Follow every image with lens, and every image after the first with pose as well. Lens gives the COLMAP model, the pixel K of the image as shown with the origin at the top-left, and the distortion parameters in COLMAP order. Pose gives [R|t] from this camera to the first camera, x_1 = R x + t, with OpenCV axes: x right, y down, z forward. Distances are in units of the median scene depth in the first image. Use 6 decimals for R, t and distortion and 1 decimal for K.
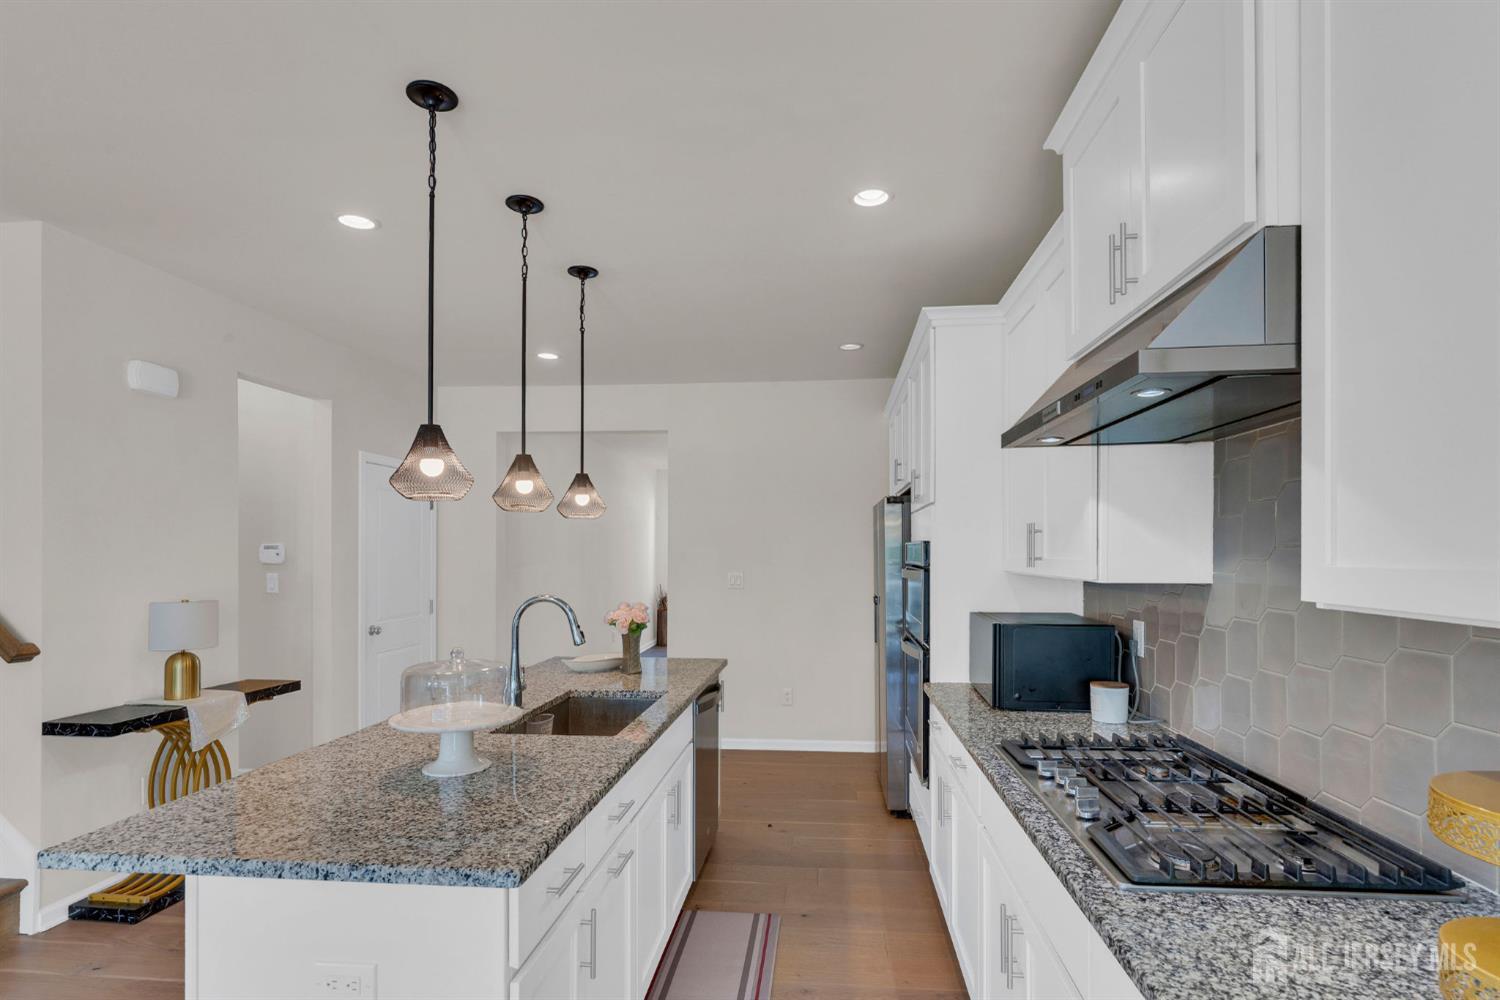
lens RADIAL K [[762.1, 0, 764.0], [0, 762.1, 549.2], [0, 0, 1]] dist [-0.001460, 0.000642]
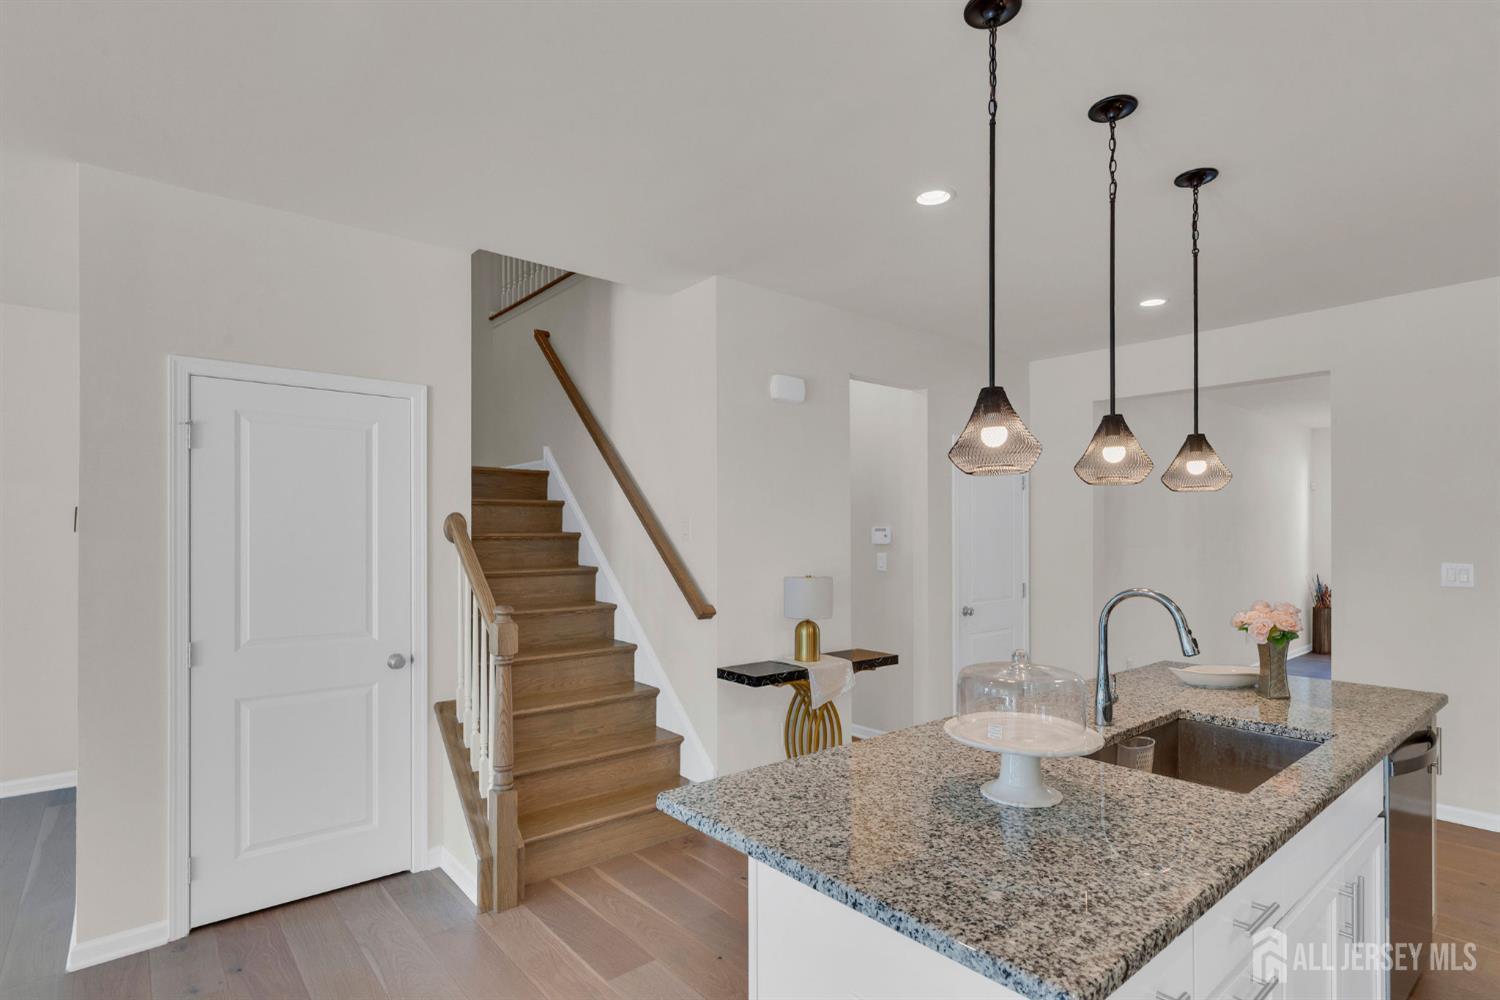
lens RADIAL K [[752.8, 0, 744.9], [0, 752.8, 529.6], [0, 0, 1]] dist [-0.000442, -0.000030]
pose [[0.707848, -0.004848, -0.706349, -0.025296], [0.003924, 0.999988, -0.002931, -0.000474], [0.706354, -0.000697, 0.707858, 0.150553]]
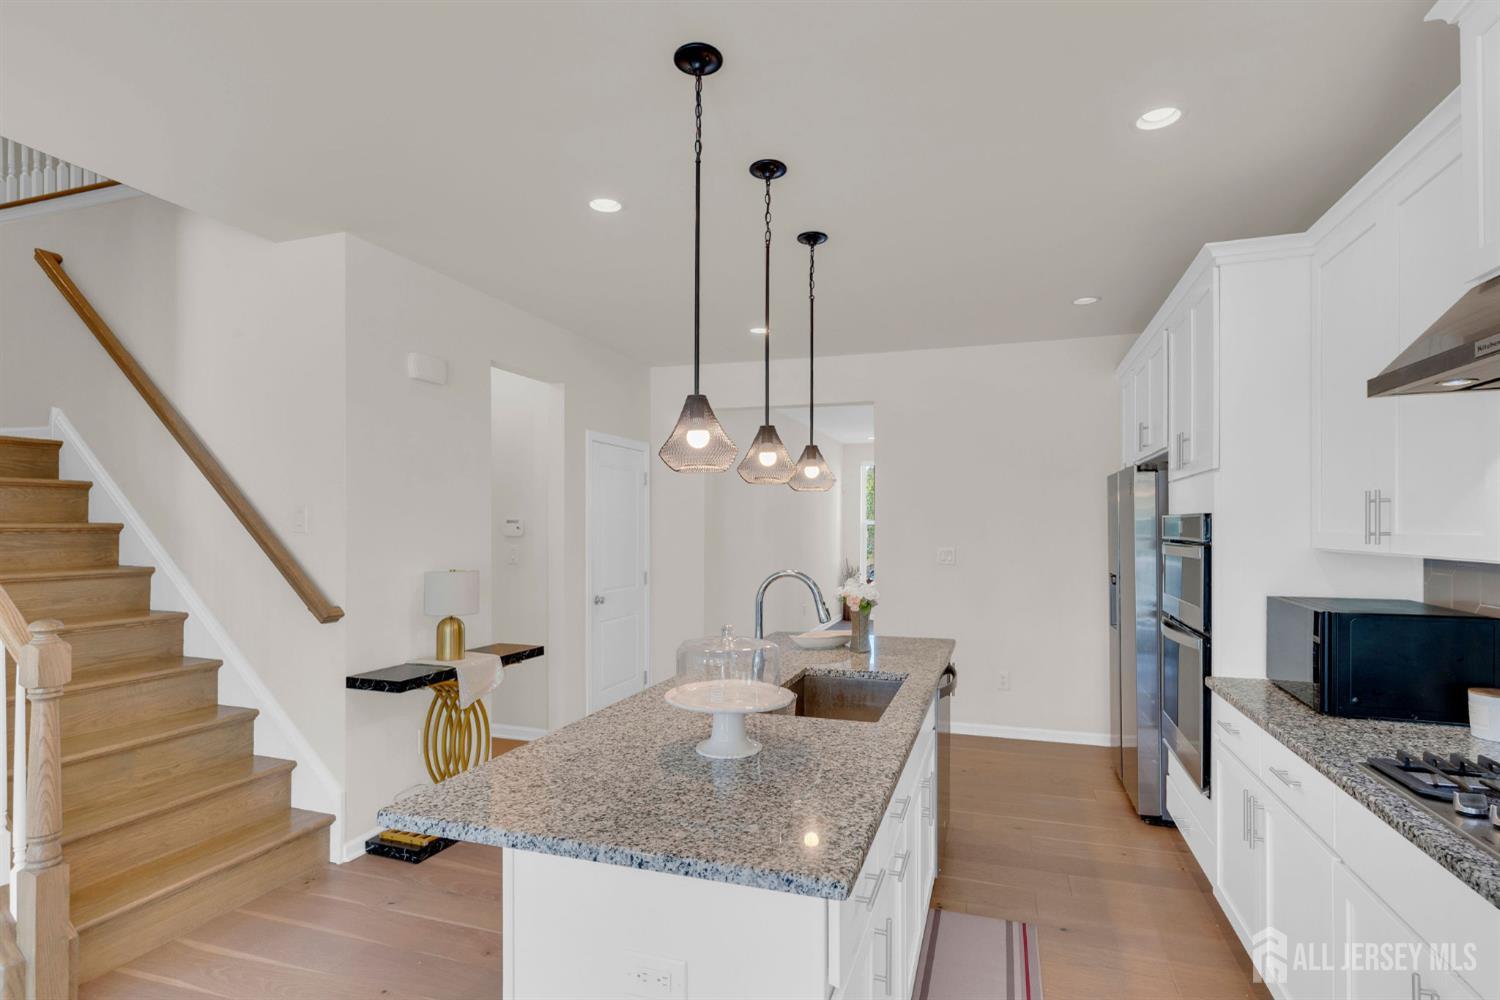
lens RADIAL K [[752.1, 0, 755.8], [0, 752.1, 524.3], [0, 0, 1]] dist [-0.001141, 0.000064]
pose [[0.973725, -0.000355, -0.227726, -0.111216], [0.000547, 1.000000, 0.000781, 0.001179], [0.227726, -0.000885, 0.973725, 0.058712]]
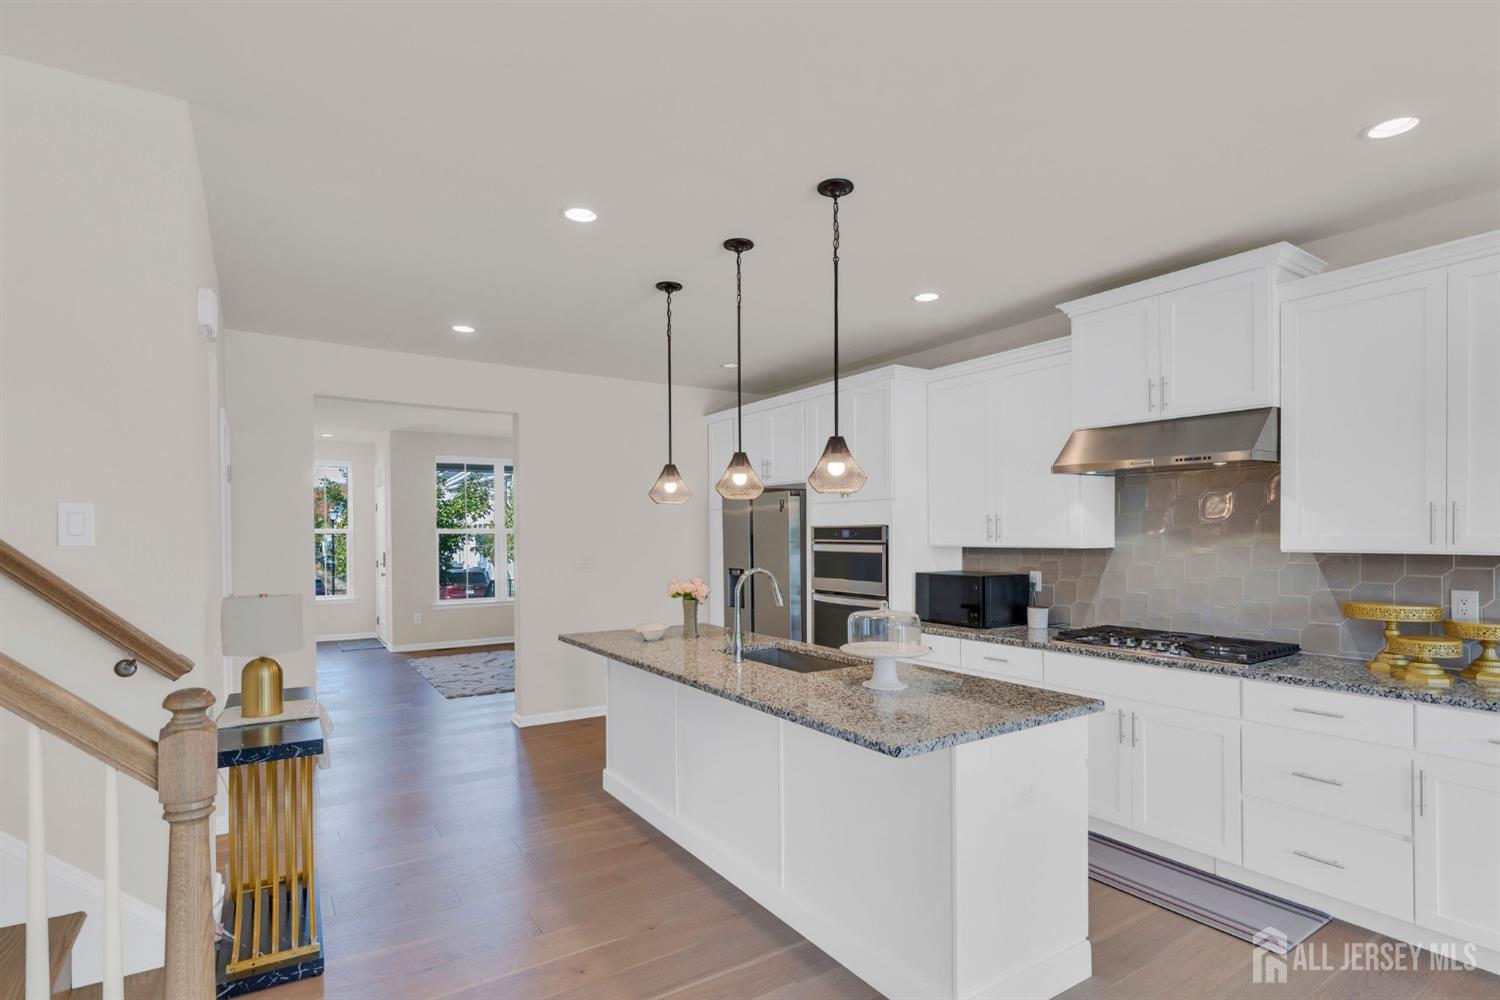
lens RADIAL K [[772.5, 0, 747.3], [0, 772.5, 534.3], [0, 0, 1]] dist [0.001474, 0.000728]
pose [[0.775611, -0.003493, 0.631202, -1.090375], [0.001511, 0.999992, 0.003677, 0.001372], [-0.631210, -0.001898, 0.775610, 0.040908]]
